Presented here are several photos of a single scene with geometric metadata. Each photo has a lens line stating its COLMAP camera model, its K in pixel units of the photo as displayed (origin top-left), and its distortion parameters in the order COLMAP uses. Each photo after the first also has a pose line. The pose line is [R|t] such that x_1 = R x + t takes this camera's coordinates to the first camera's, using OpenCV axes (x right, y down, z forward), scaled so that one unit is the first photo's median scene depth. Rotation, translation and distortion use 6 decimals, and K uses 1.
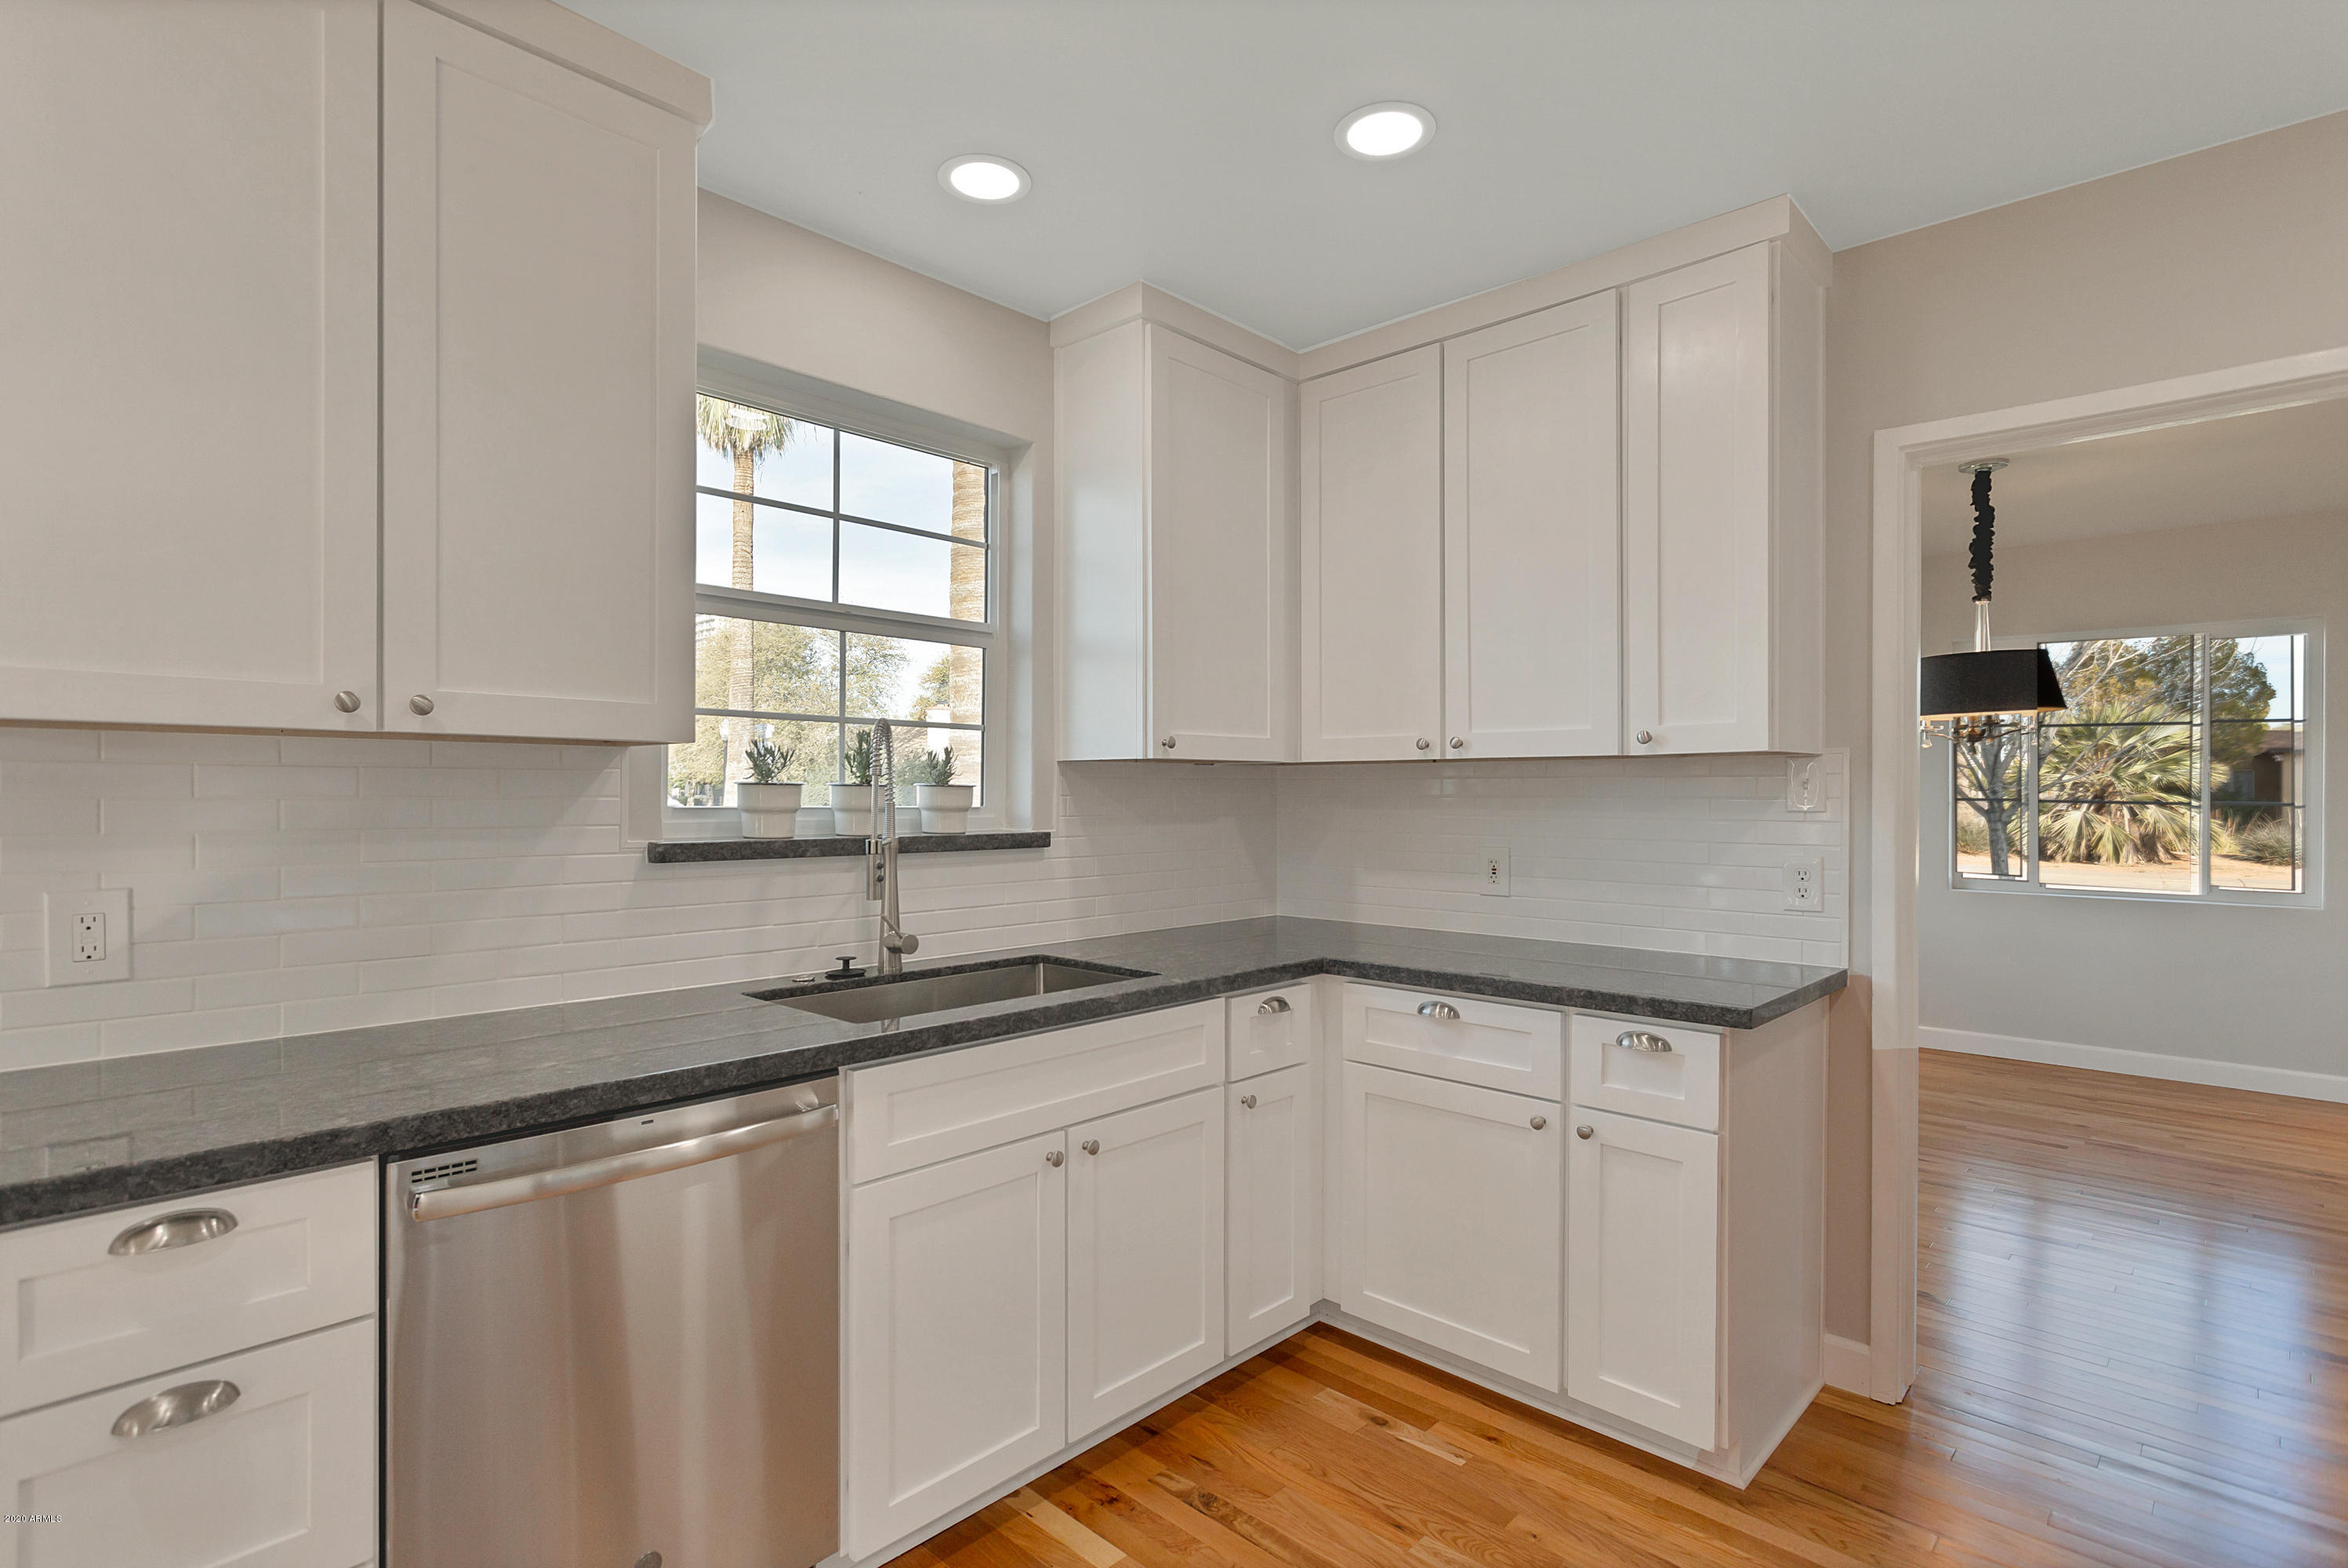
lens RADIAL K [[1135.9, 0, 1145.3], [0, 1135.9, 779.7], [0, 0, 1]] dist [-0.029987, 0.017625]
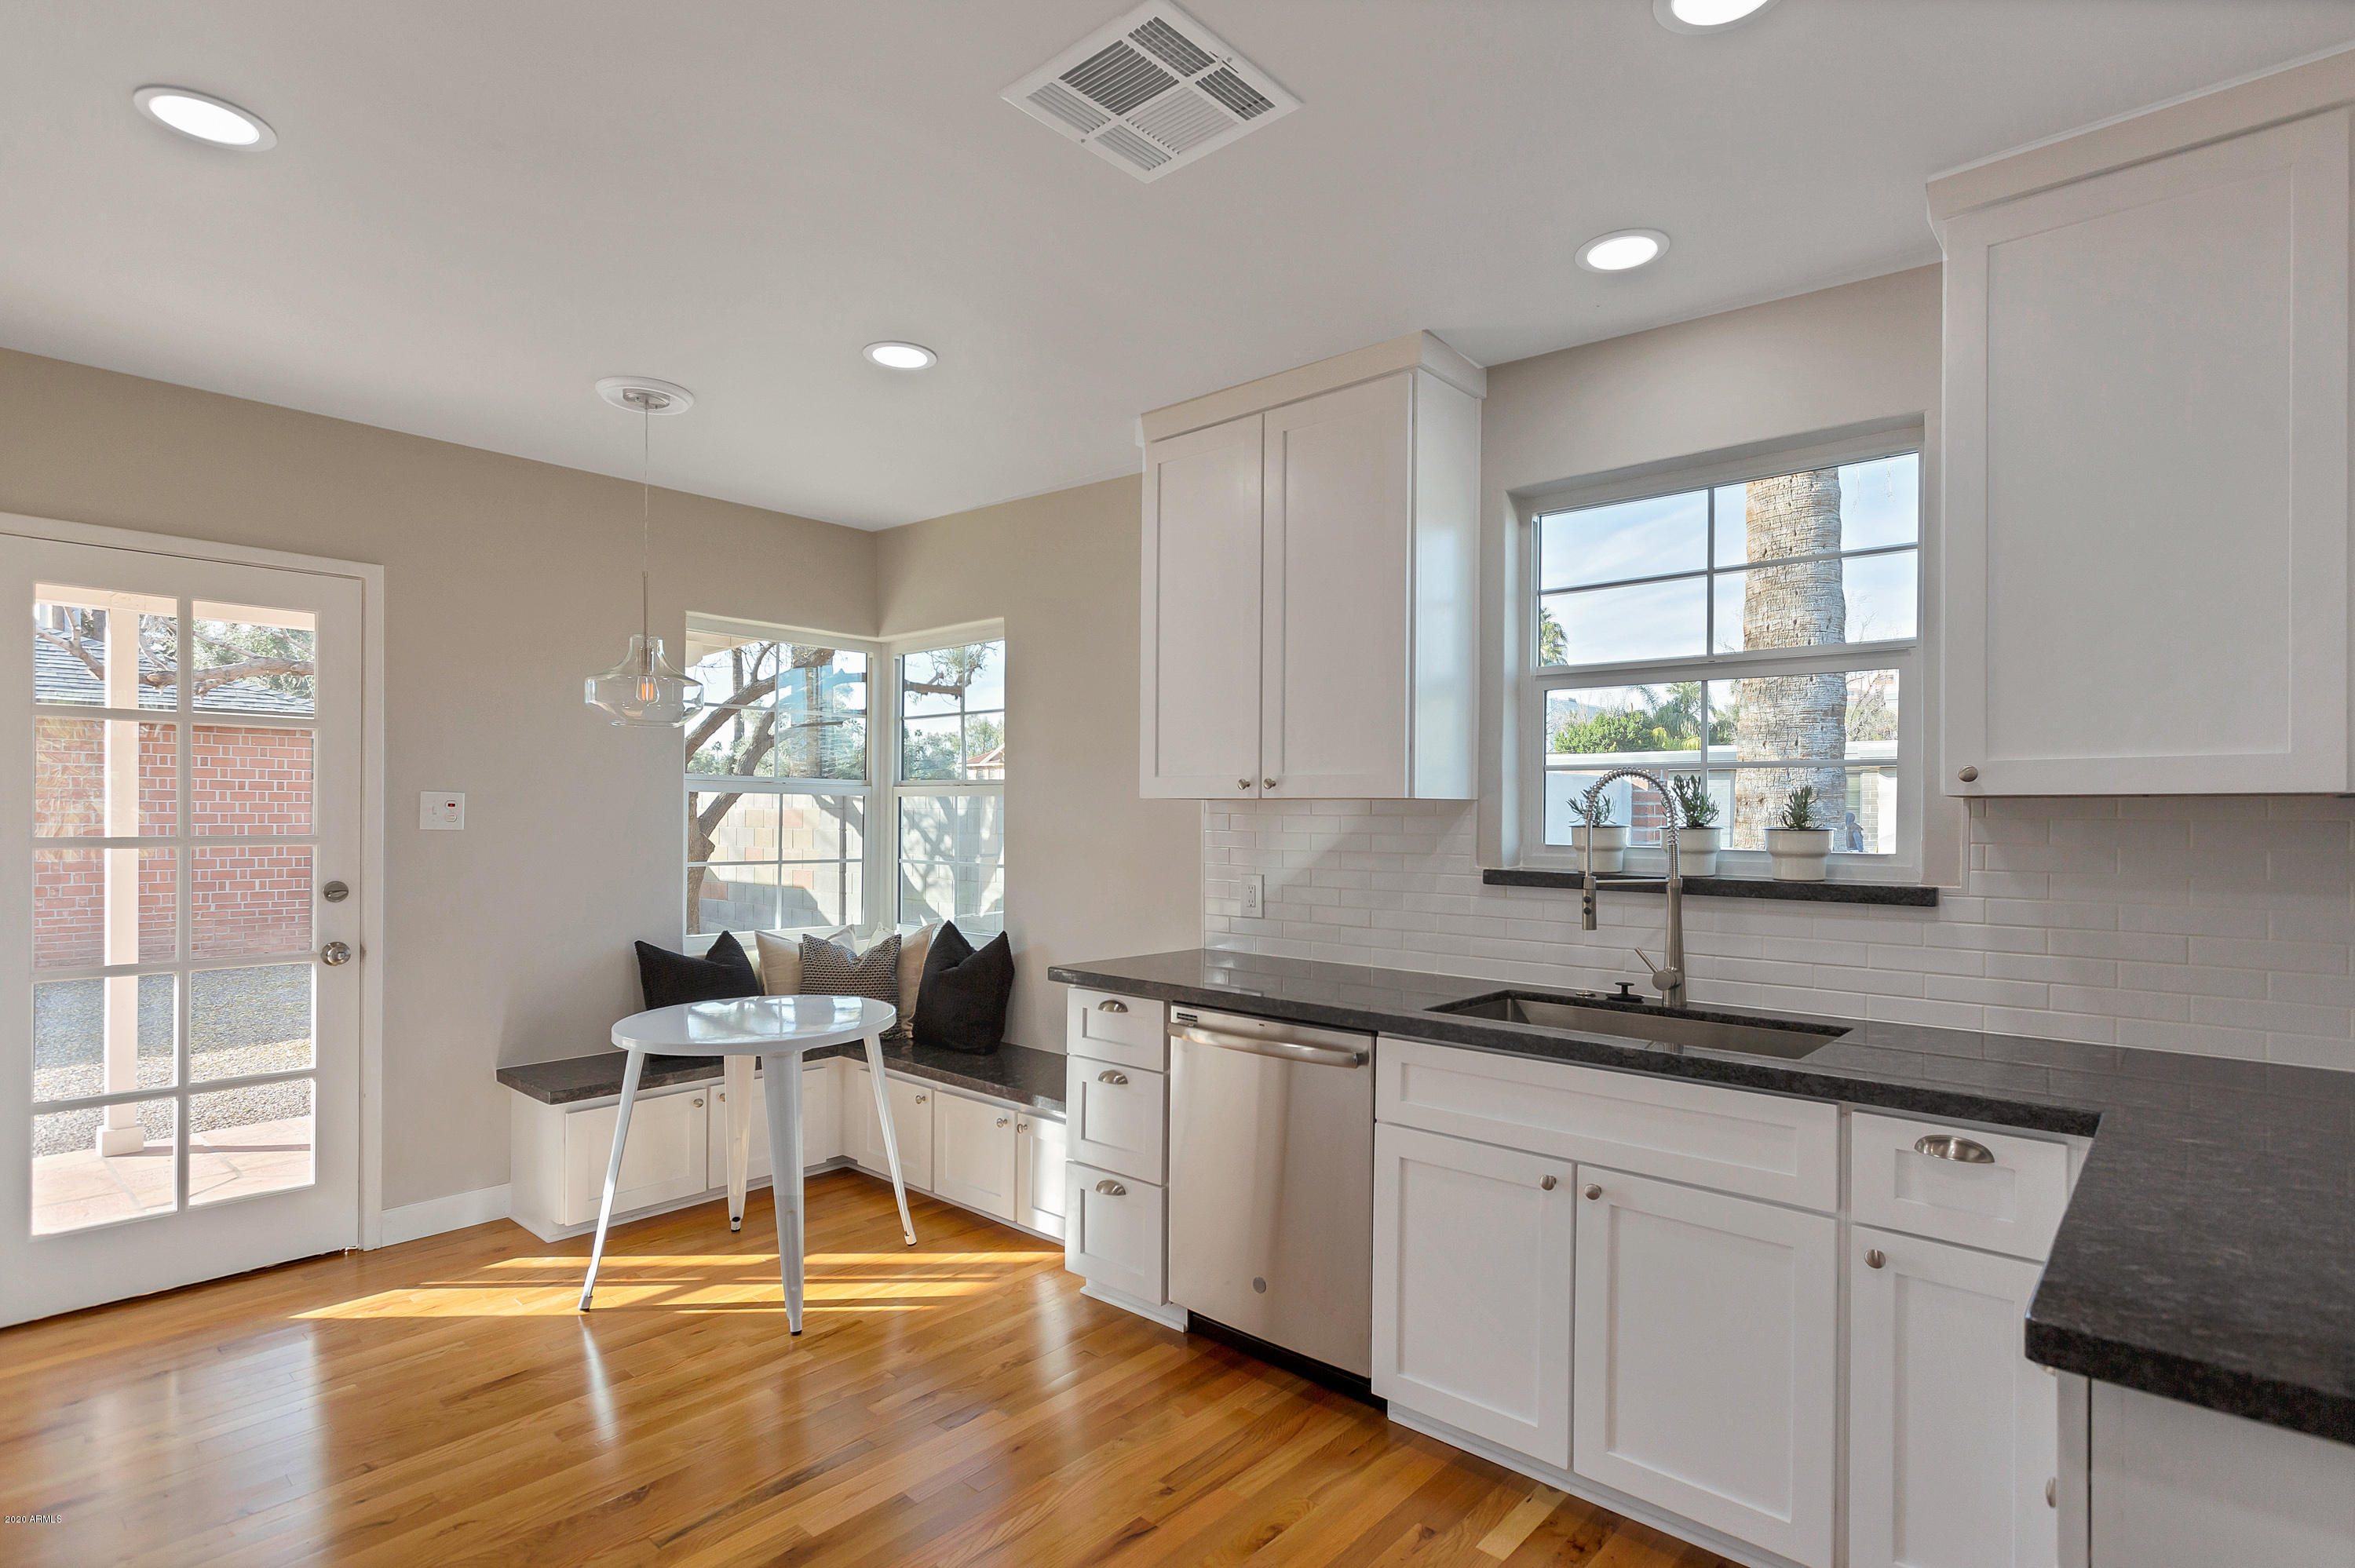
lens RADIAL K [[1147.3, 0, 1188.7], [0, 1147.3, 805.3], [0, 0, 1]] dist [-0.000526, -0.000058]
pose [[0.051330, -0.009023, -0.998641, 0.722839], [0.003117, 0.999956, -0.008874, -0.007193], [0.998677, -0.002658, 0.051355, 0.448895]]
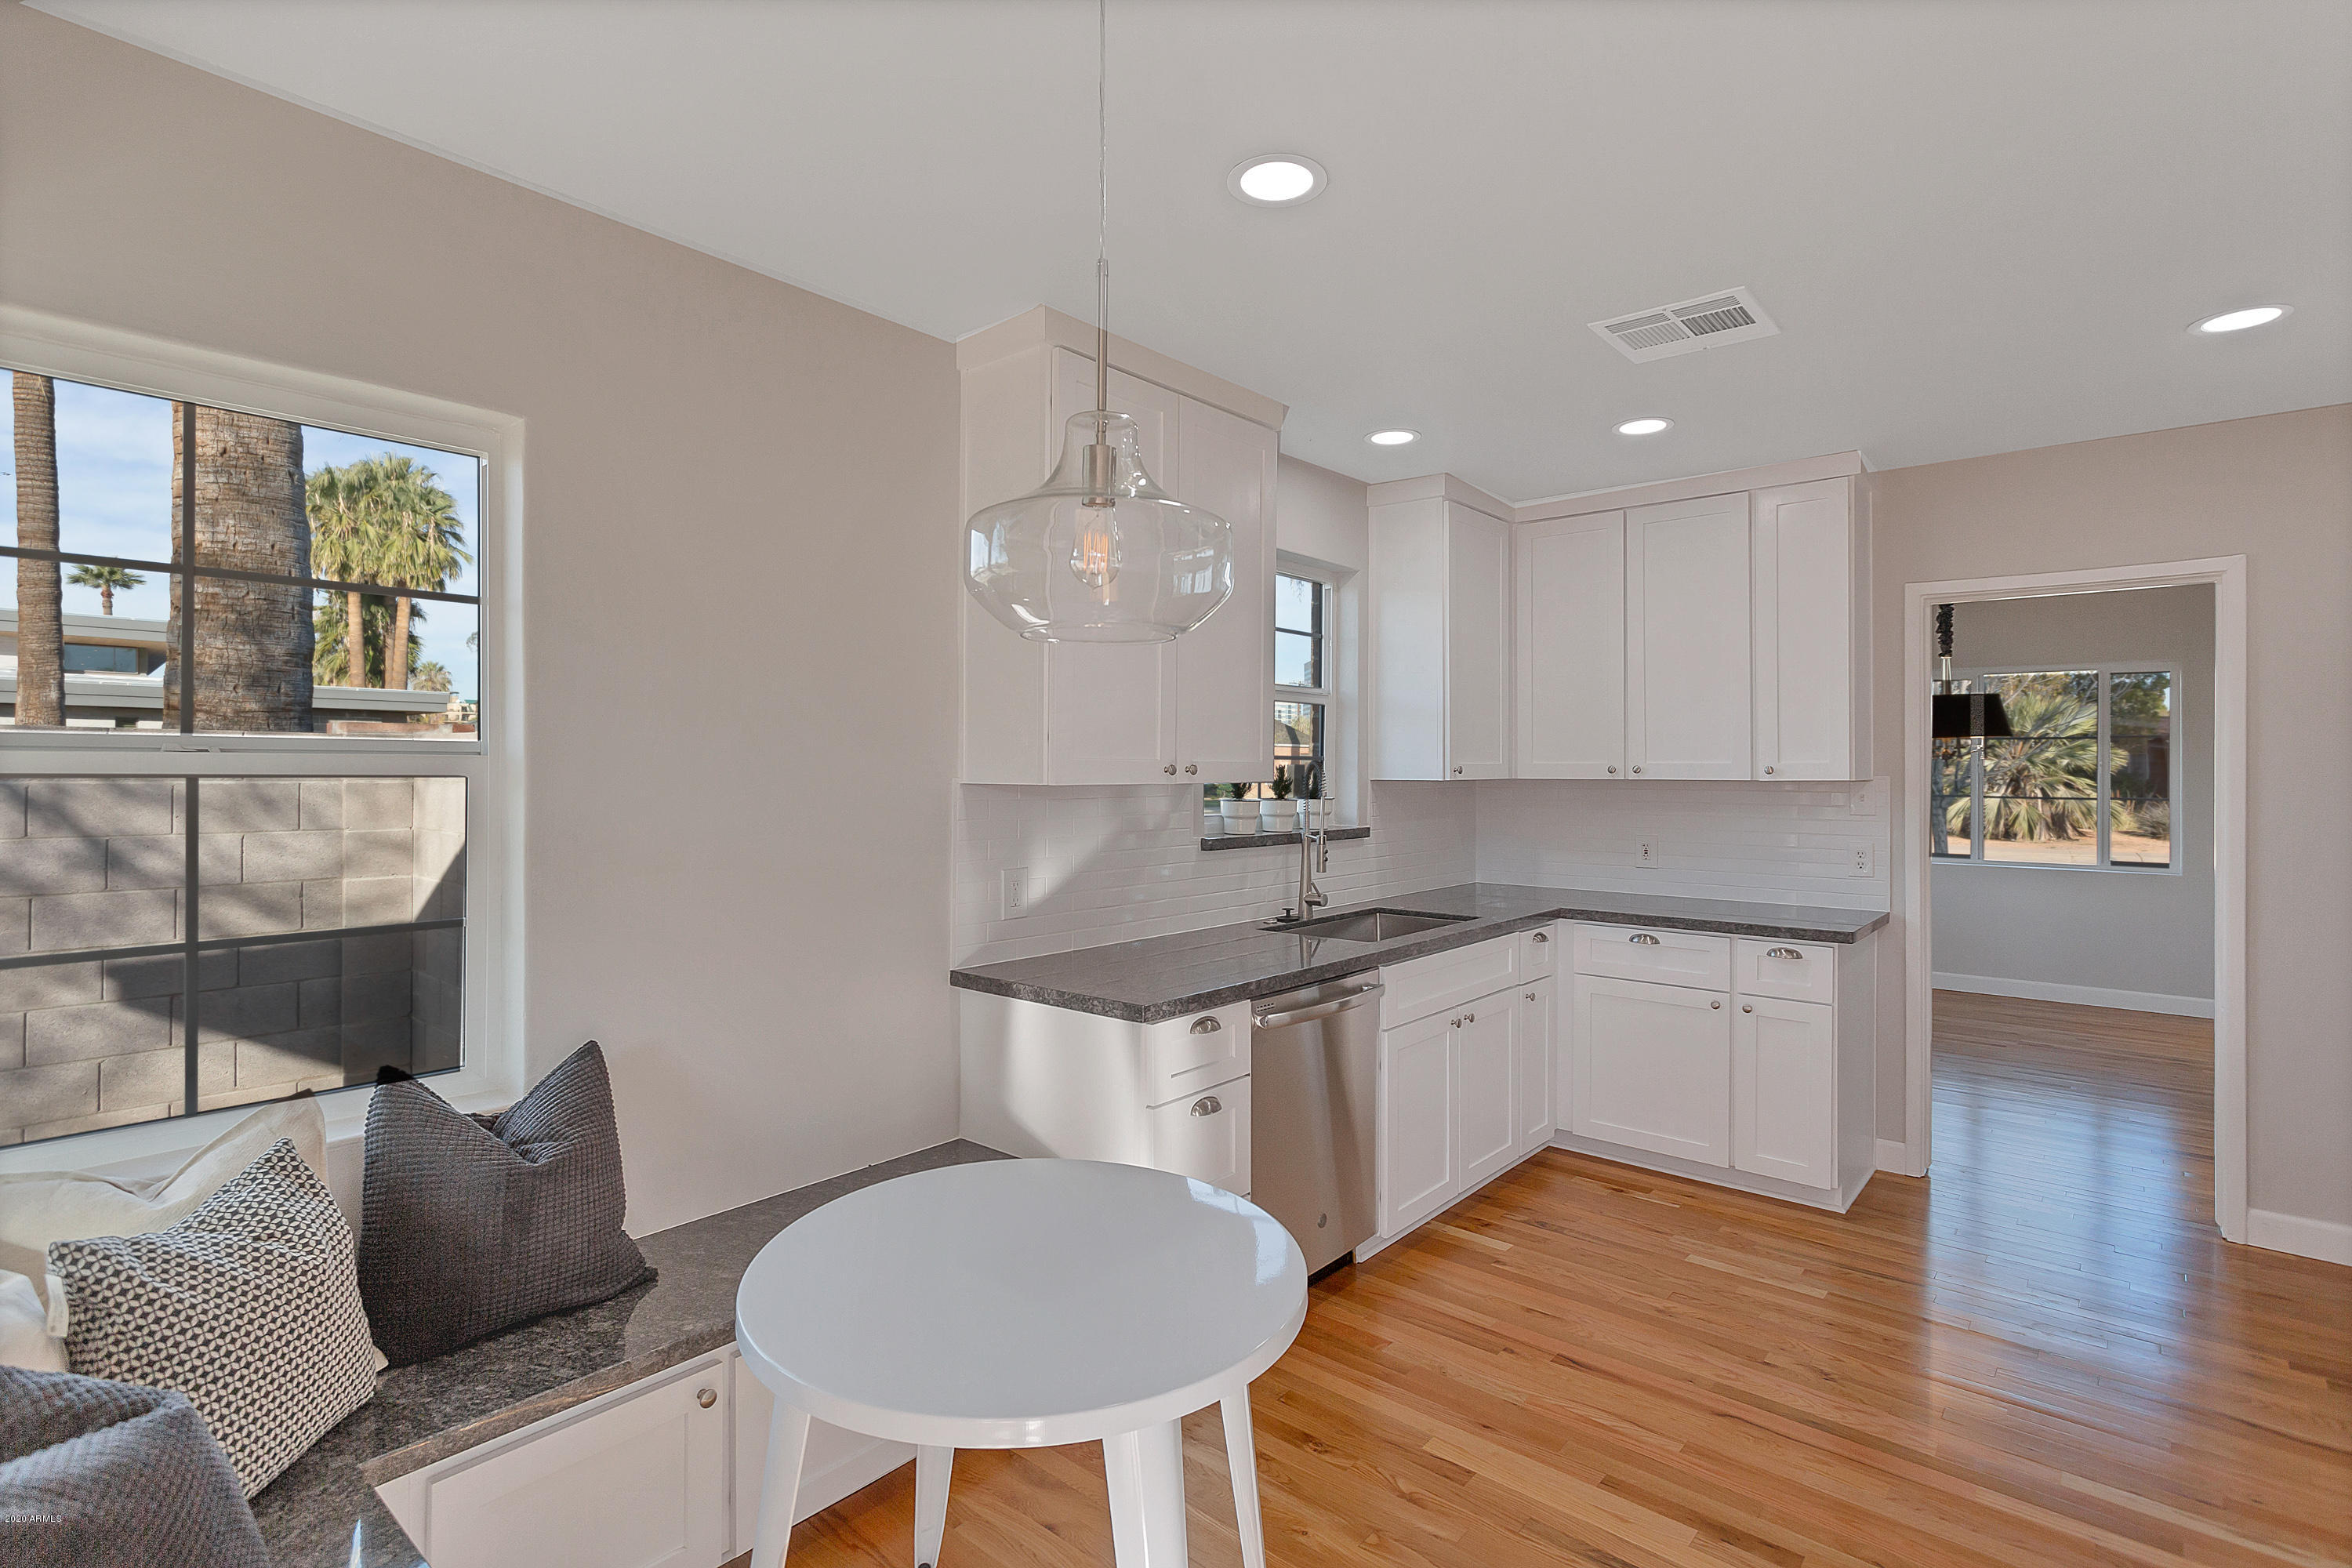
lens RADIAL K [[1122.5, 0, 1173.9], [0, 1122.5, 763.4], [0, 0, 1]] dist [0.000783, 0.000057]
pose [[0.997996, 0.001148, 0.063264, -0.454725], [-0.001419, 0.999990, 0.004232, -0.046636], [-0.063258, -0.004313, 0.997988, -0.490798]]
